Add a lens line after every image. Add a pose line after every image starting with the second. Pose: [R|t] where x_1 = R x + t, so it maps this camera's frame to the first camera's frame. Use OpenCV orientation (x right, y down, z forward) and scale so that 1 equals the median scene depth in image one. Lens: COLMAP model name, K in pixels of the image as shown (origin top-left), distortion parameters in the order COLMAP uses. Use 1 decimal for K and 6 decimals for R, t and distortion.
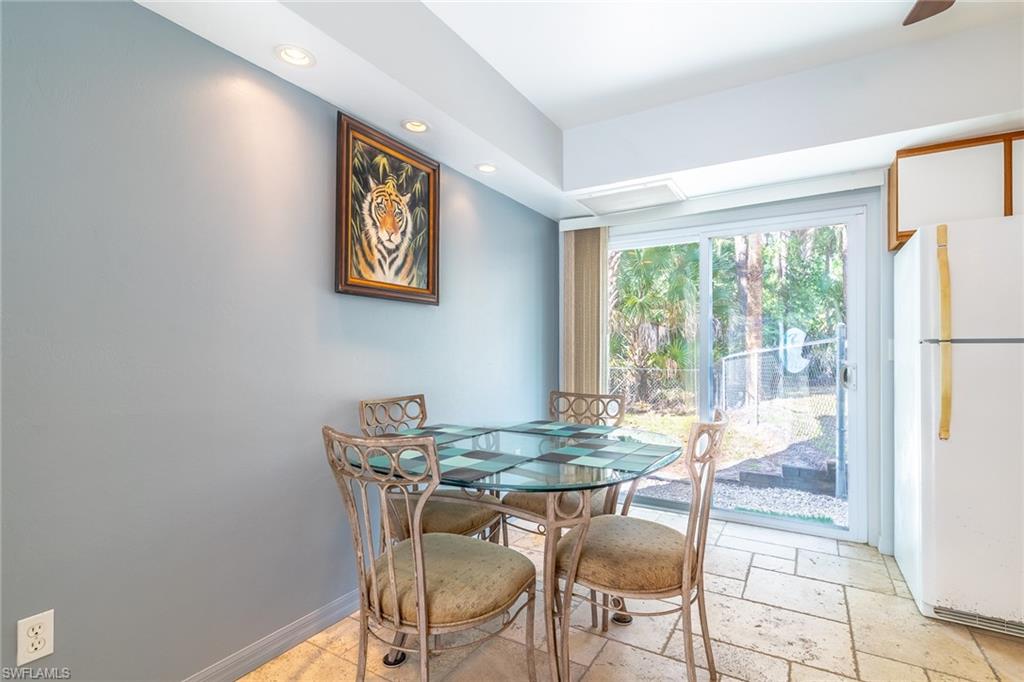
lens RADIAL K [[493.2, 0, 510.5], [0, 493.2, 346.5], [0, 0, 1]] dist [0.016213, -0.000333]
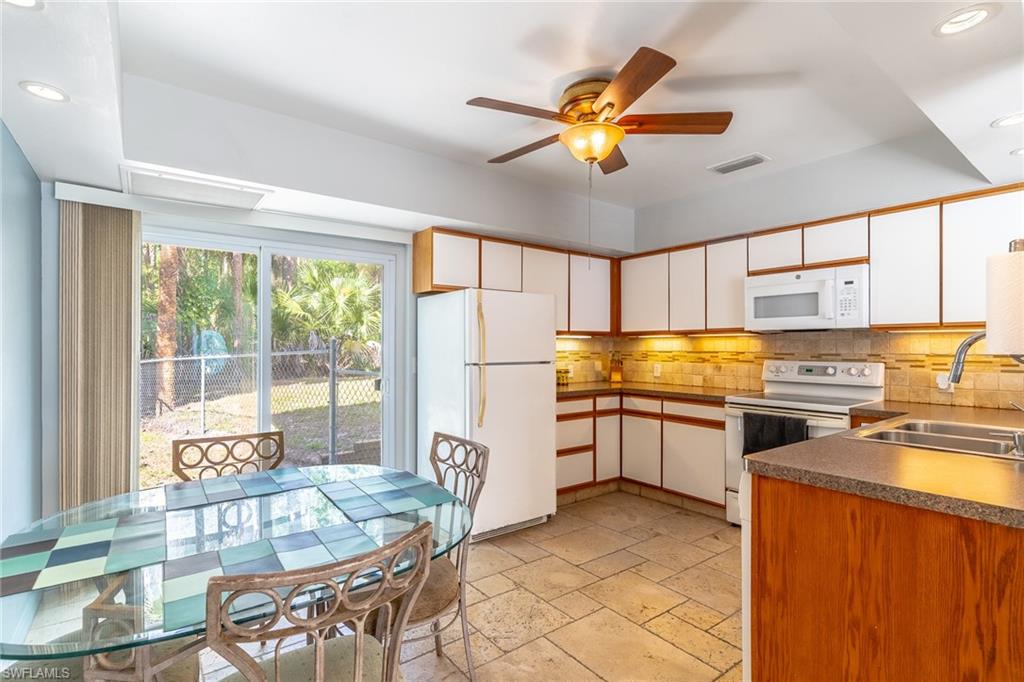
lens RADIAL K [[493.2, 0, 508.8], [0, 493.2, 343.8], [0, 0, 1]] dist [0.016213, -0.000333]
pose [[0.389512, 0.000757, 0.921021, -0.362033], [-0.007716, 0.999967, 0.002442, -0.054453], [-0.920989, -0.008058, 0.389505, 0.213622]]
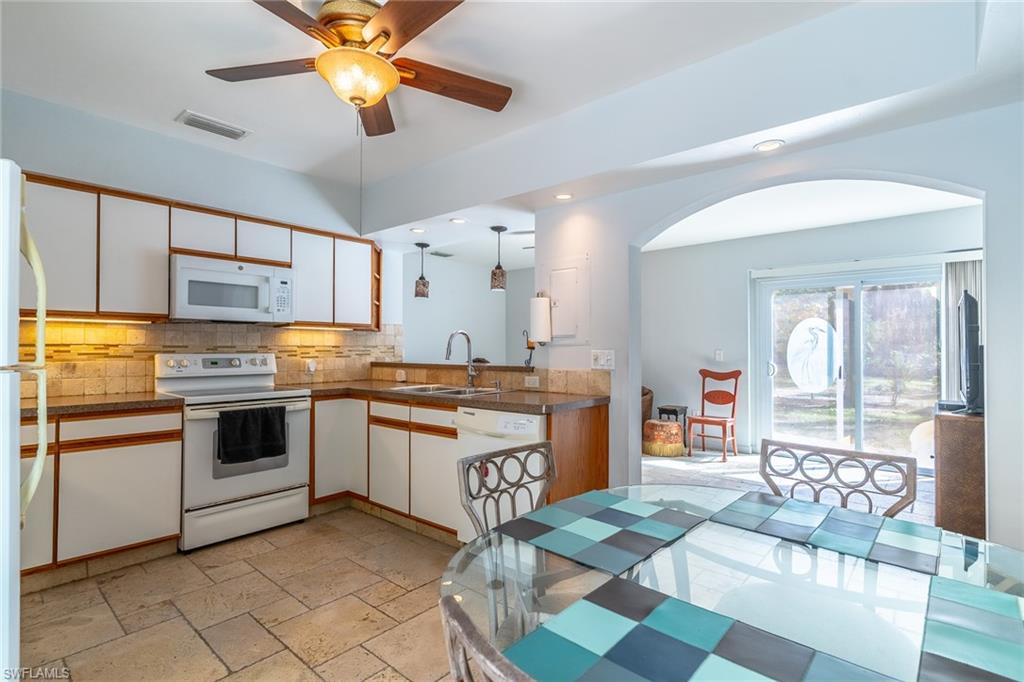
lens RADIAL K [[493.2, 0, 509.8], [0, 493.2, 342.5], [0, 0, 1]] dist [0.016213, -0.000333]
pose [[-0.981232, -0.005040, 0.192765, 0.421067], [-0.008708, 0.999797, -0.018185, -0.008316], [-0.192634, -0.019522, -0.981076, 1.522587]]
